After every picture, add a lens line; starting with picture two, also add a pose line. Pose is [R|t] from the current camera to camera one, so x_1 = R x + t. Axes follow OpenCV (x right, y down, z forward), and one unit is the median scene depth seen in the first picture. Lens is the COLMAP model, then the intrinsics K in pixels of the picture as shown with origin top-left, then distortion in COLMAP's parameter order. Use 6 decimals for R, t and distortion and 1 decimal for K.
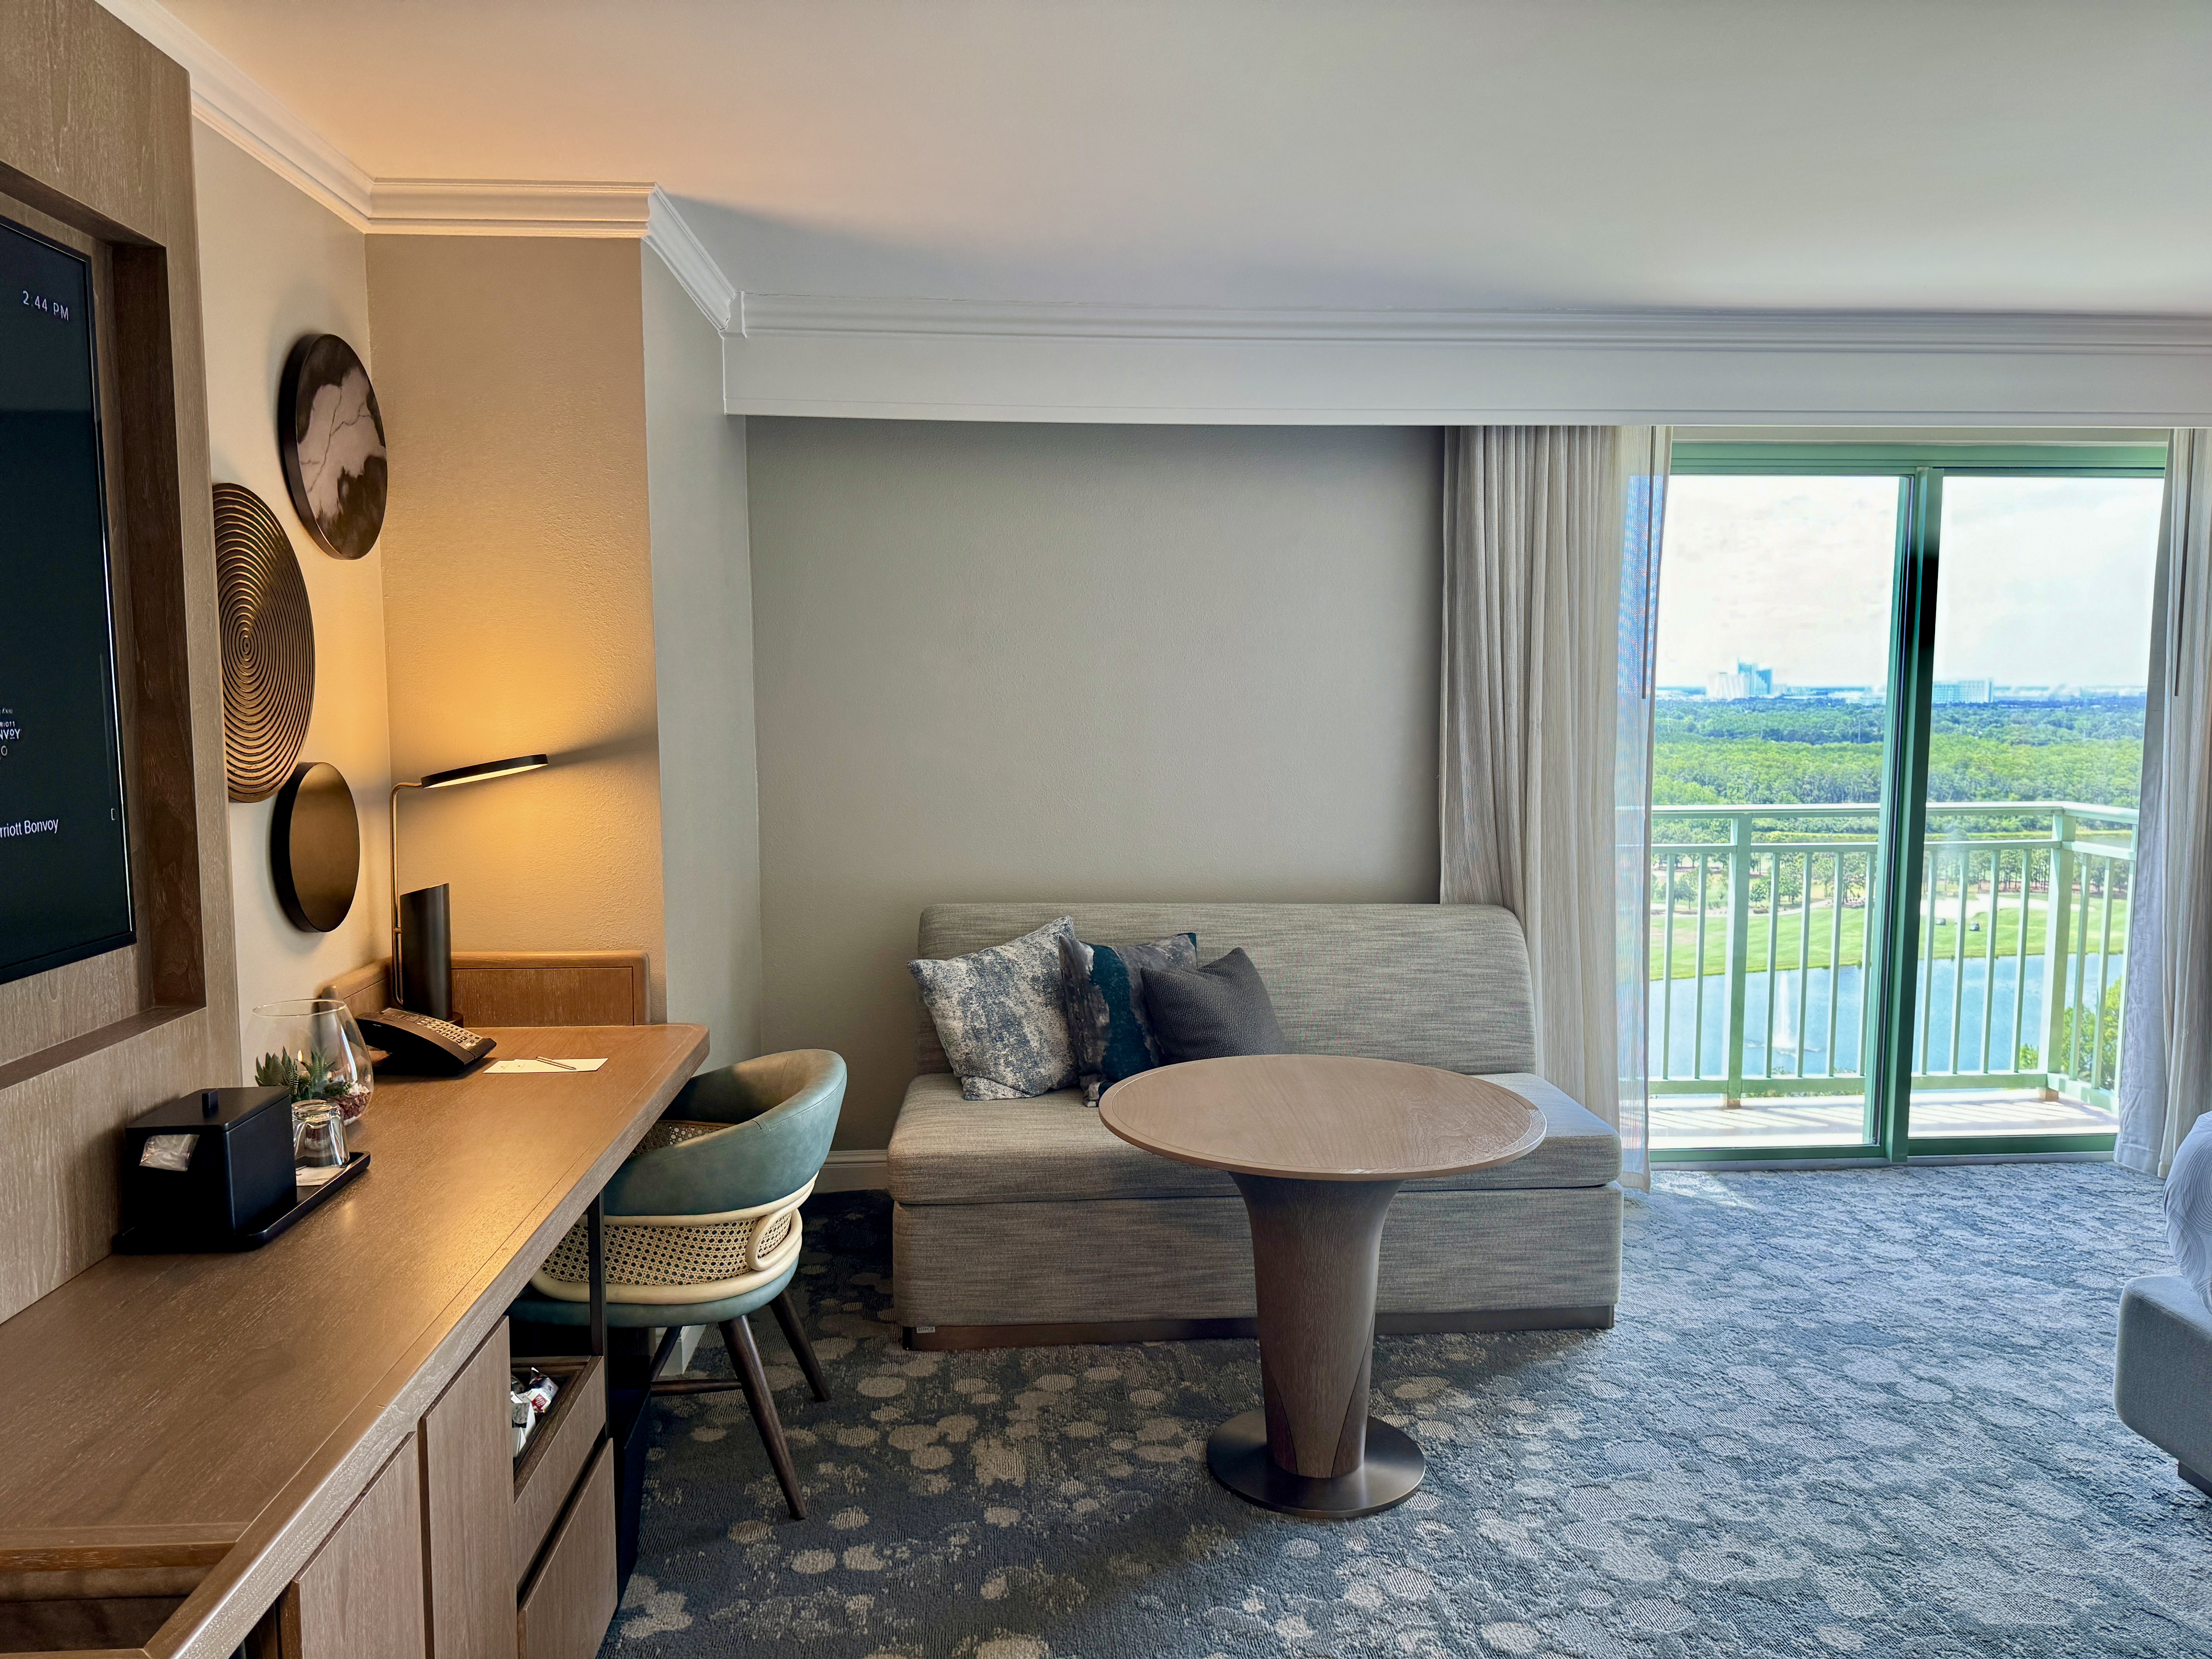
lens RADIAL K [[1557.6, 0, 1111.9], [0, 1557.6, 823.0], [0, 0, 1]] dist [0.047736, -0.068642]
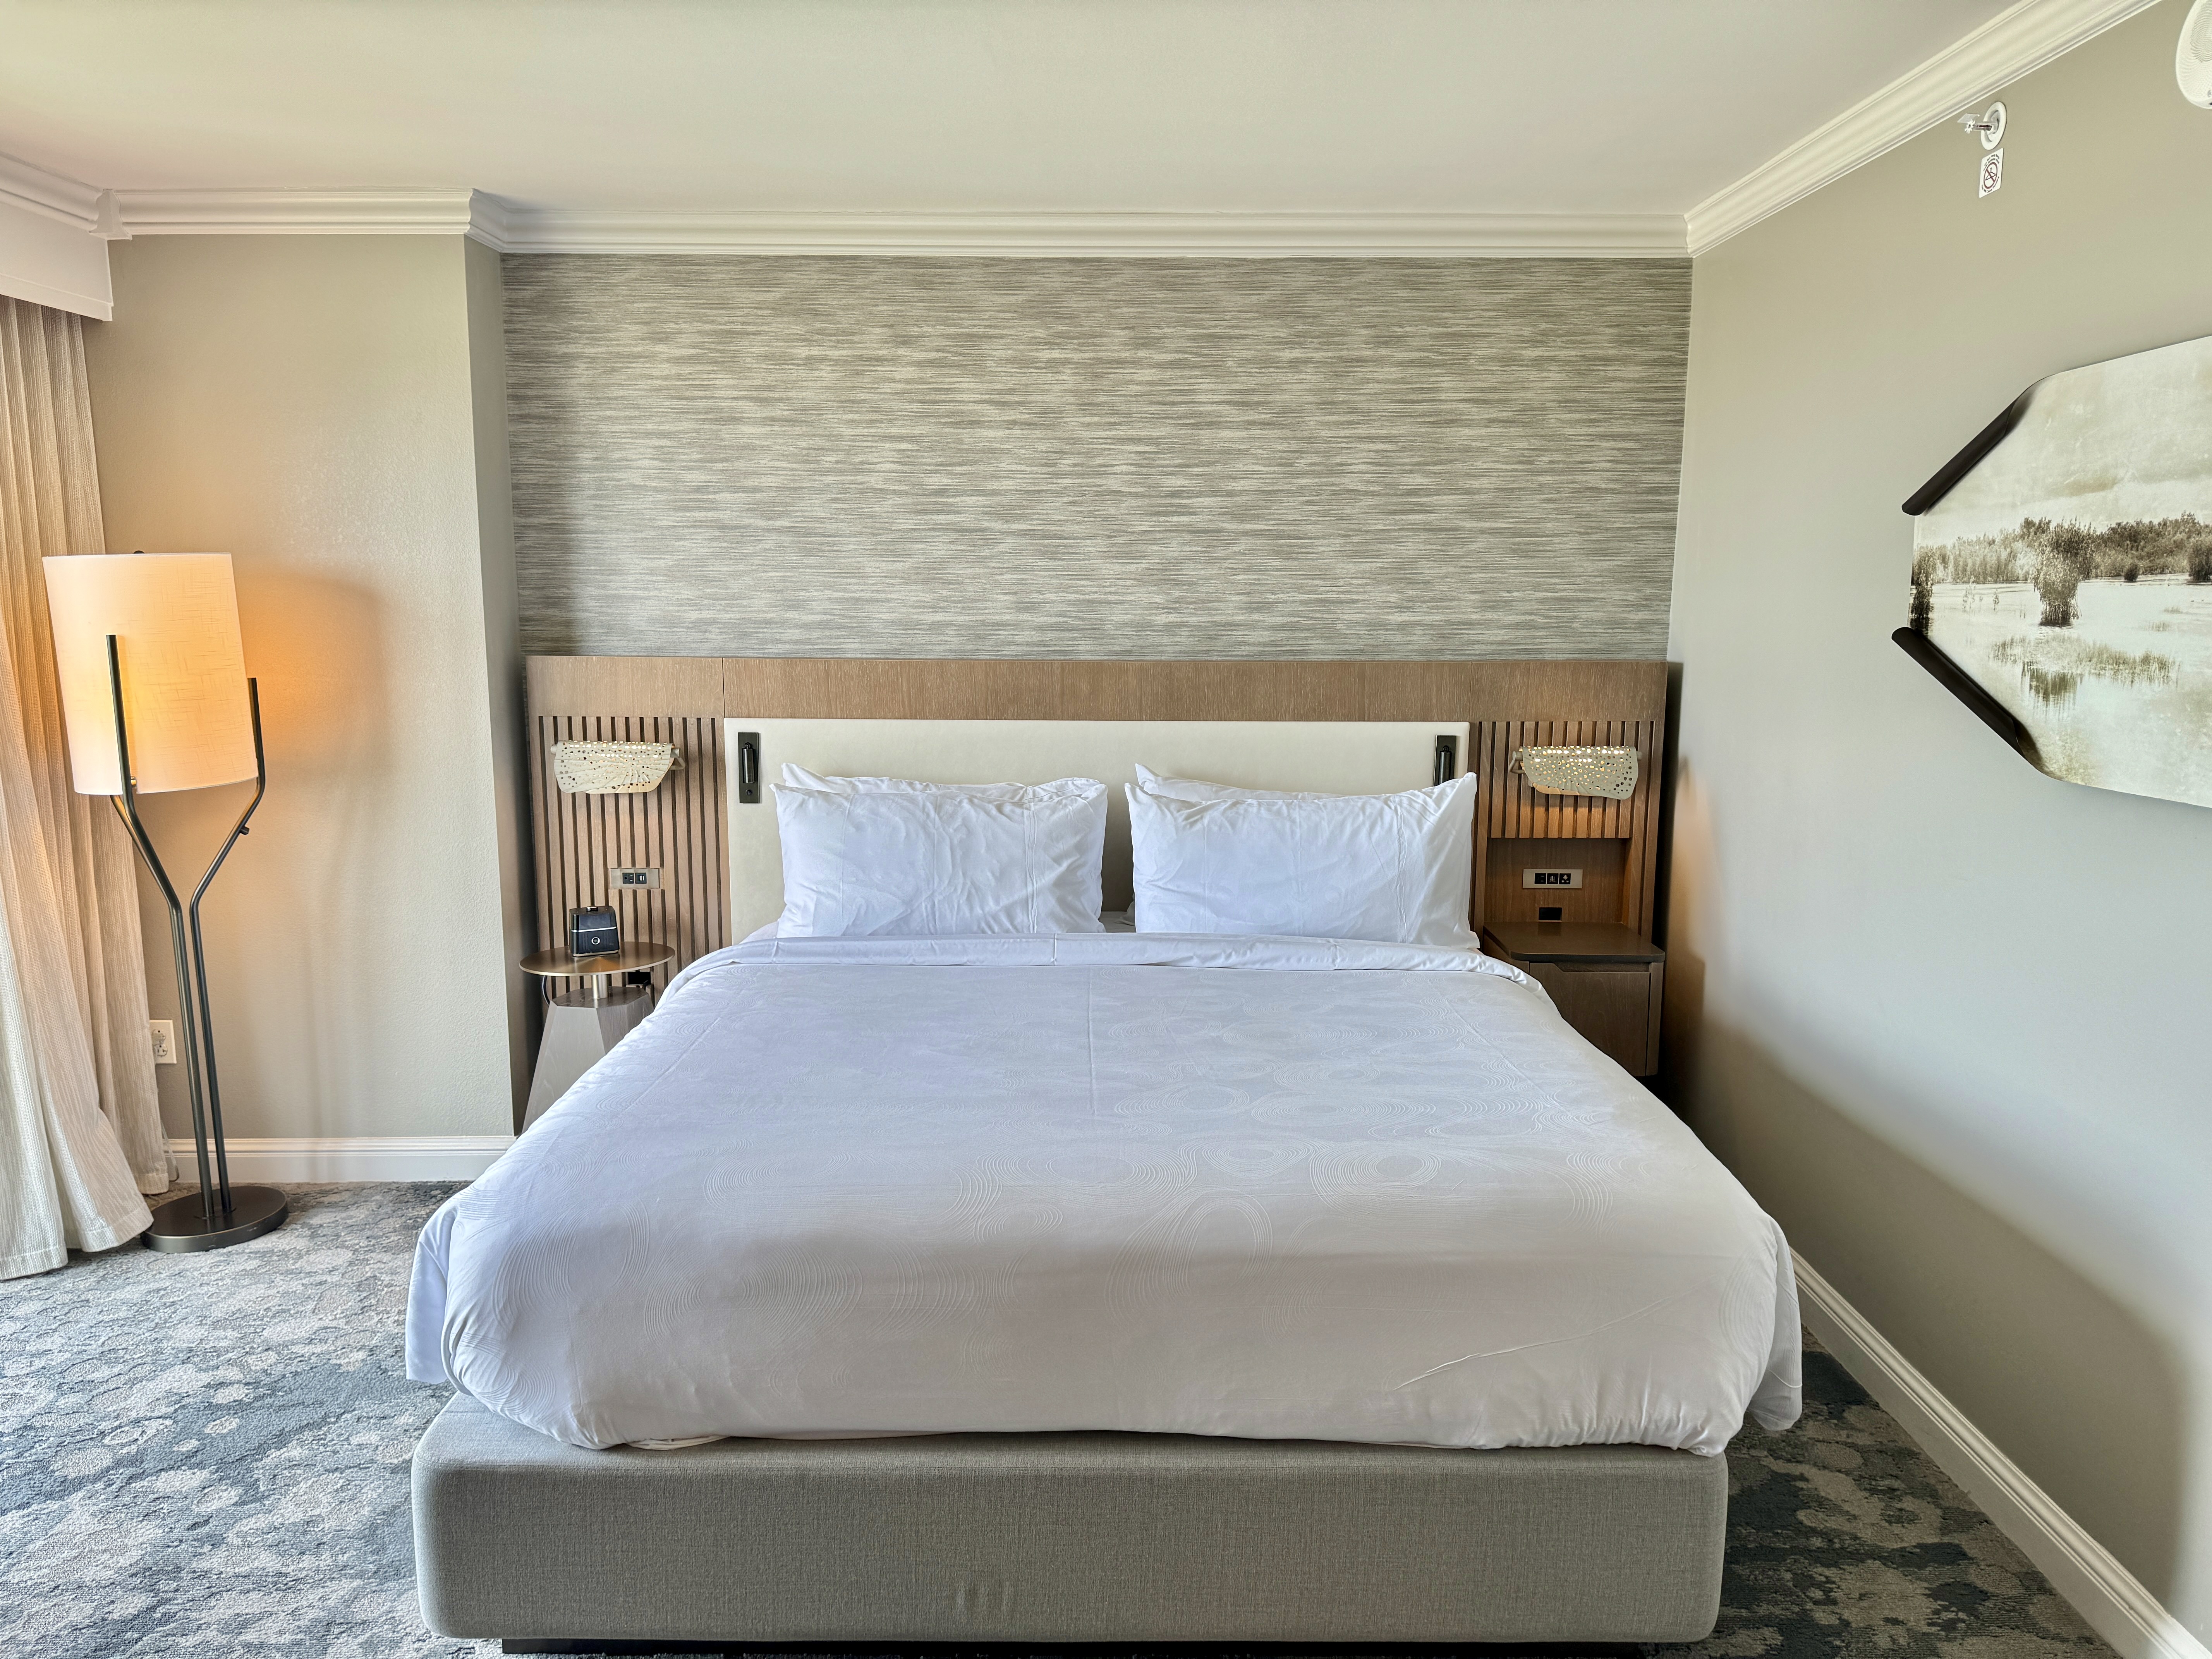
lens RADIAL K [[1539.9, 0, 1106.0], [0, 1539.9, 829.5], [0, 0, 1]] dist [0.142109, -0.166910]
pose [[0.068849, -0.150190, 0.986257, -0.008663], [0.089593, 0.985539, 0.143827, -0.062490], [-0.993596, 0.078459, 0.081310, 0.525117]]
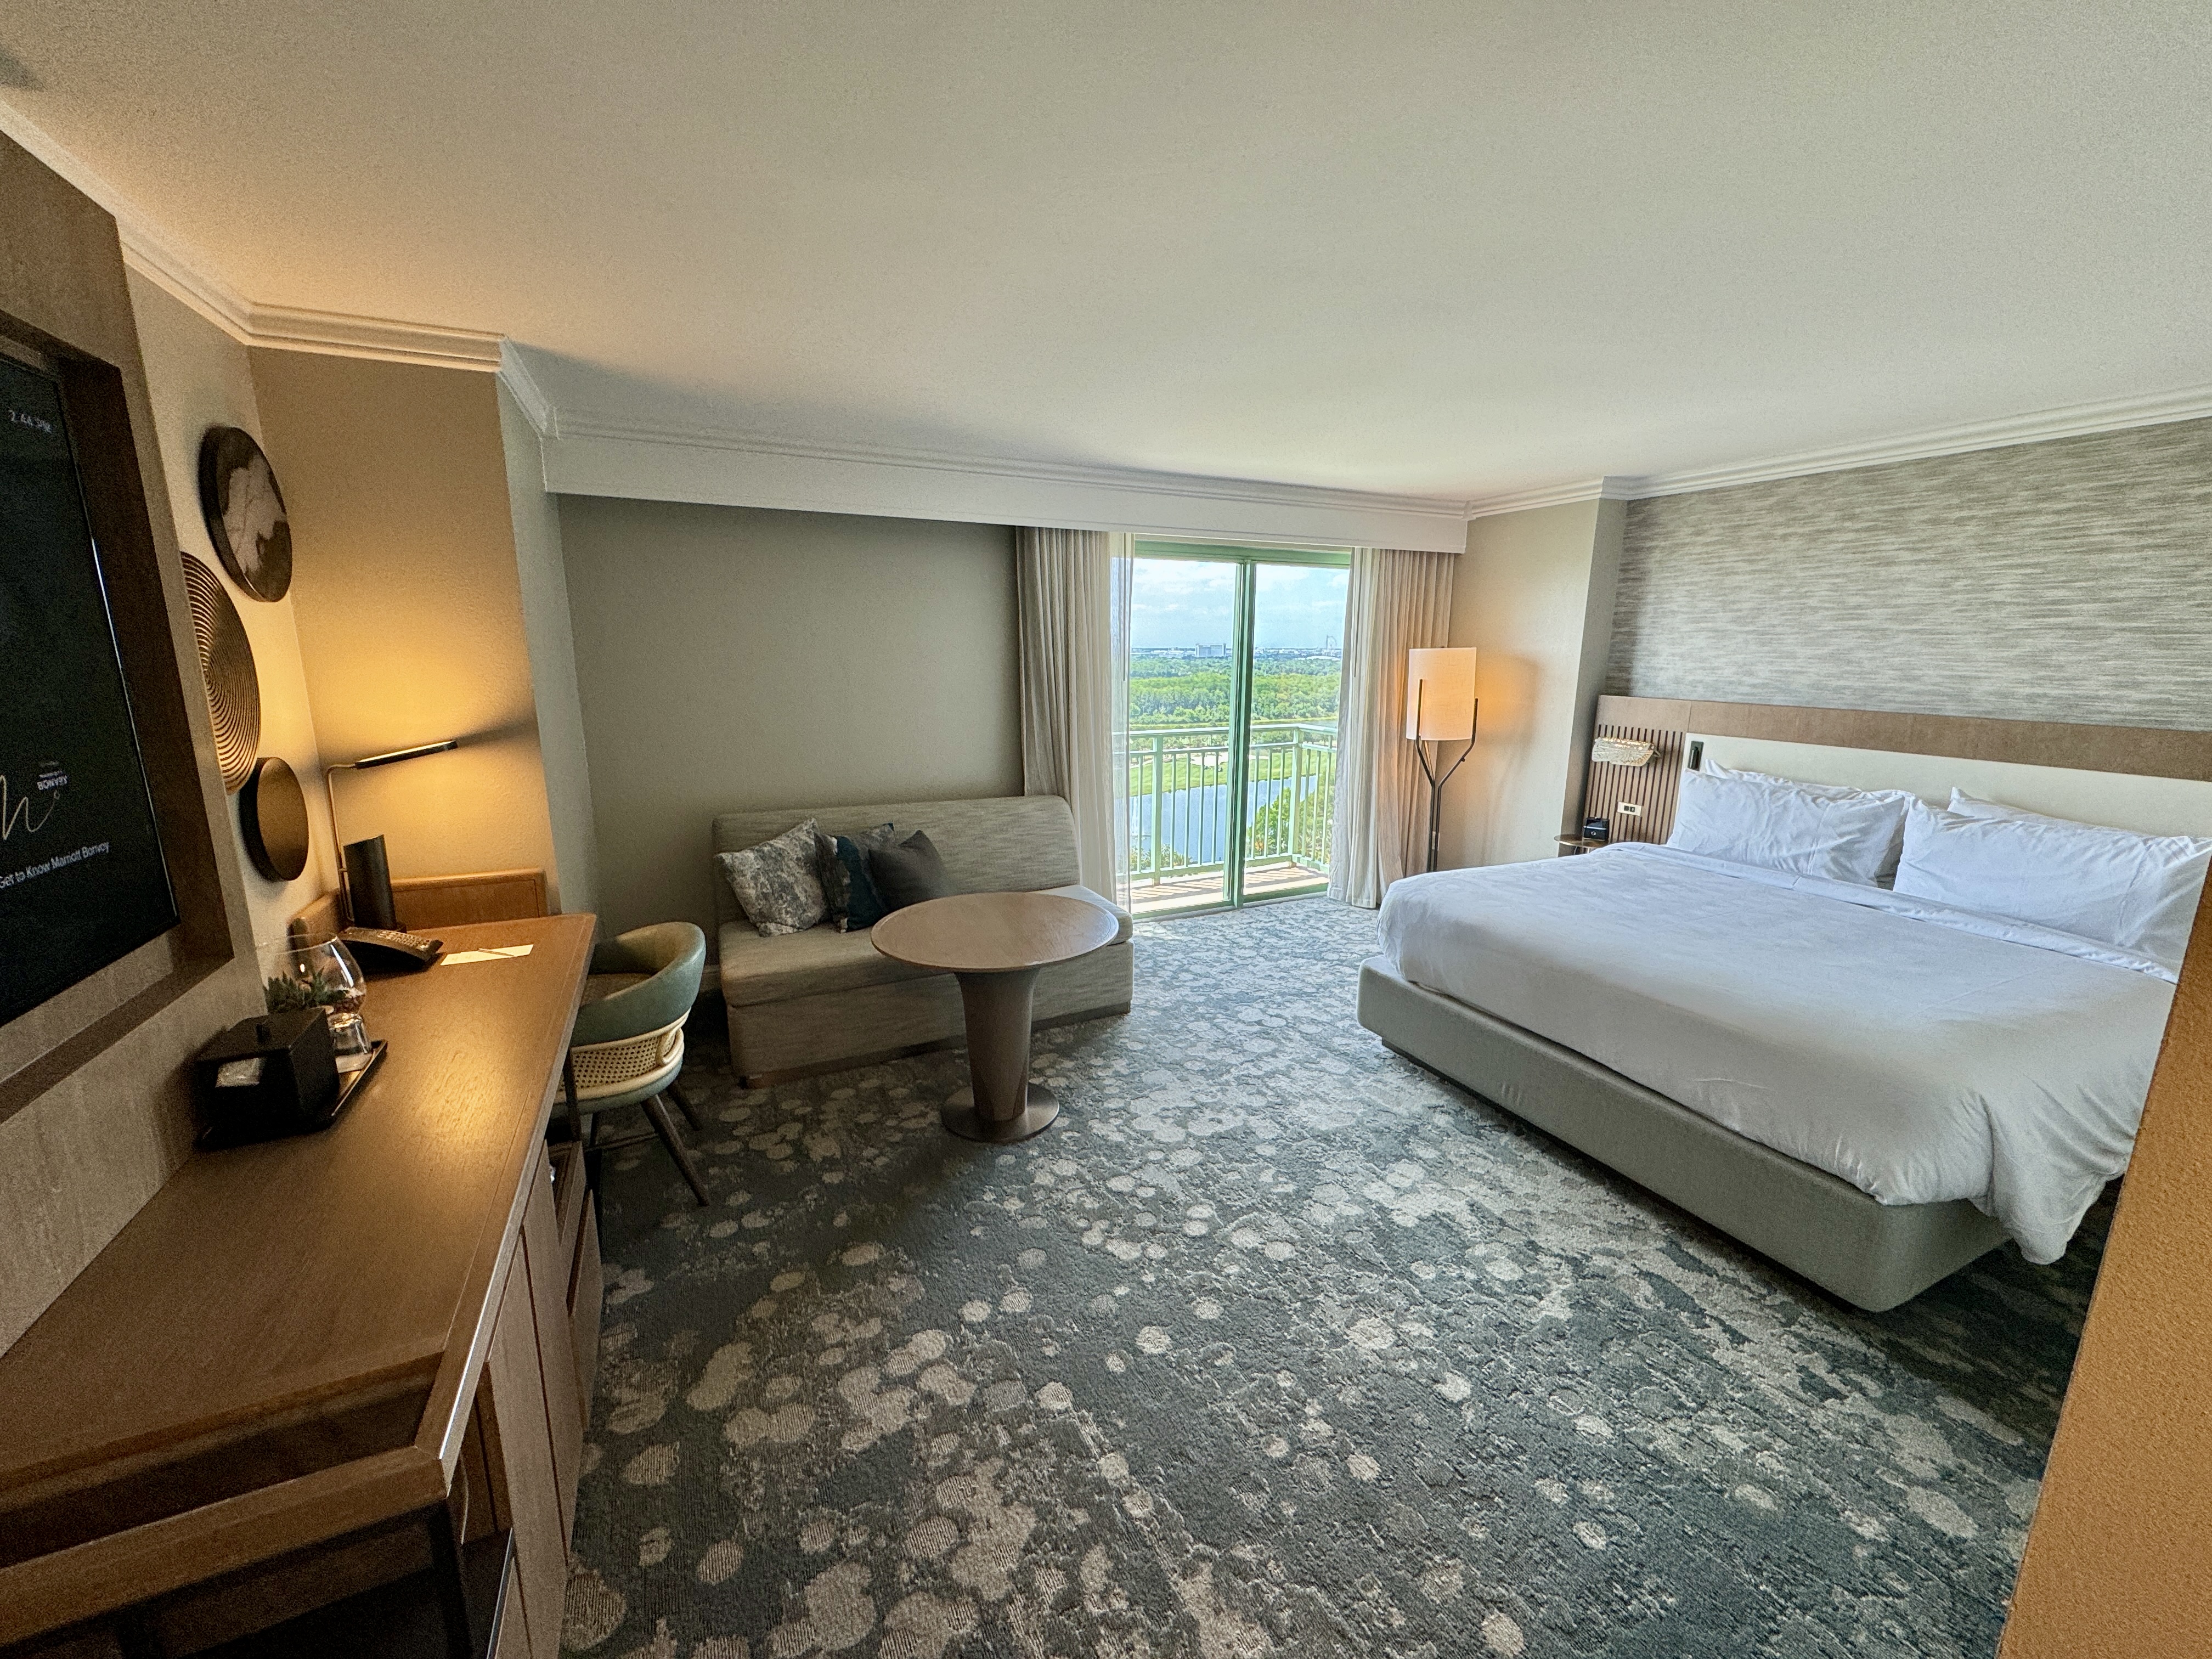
lens RADIAL K [[880.7, 0, 1109.2], [0, 880.7, 820.1], [0, 0, 1]] dist [0.000131, 0.000483]
pose [[0.928559, -0.067031, 0.365083, -0.095023], [0.027392, 0.993252, 0.112697, -0.042517], [-0.370174, -0.094646, 0.924128, 0.019923]]
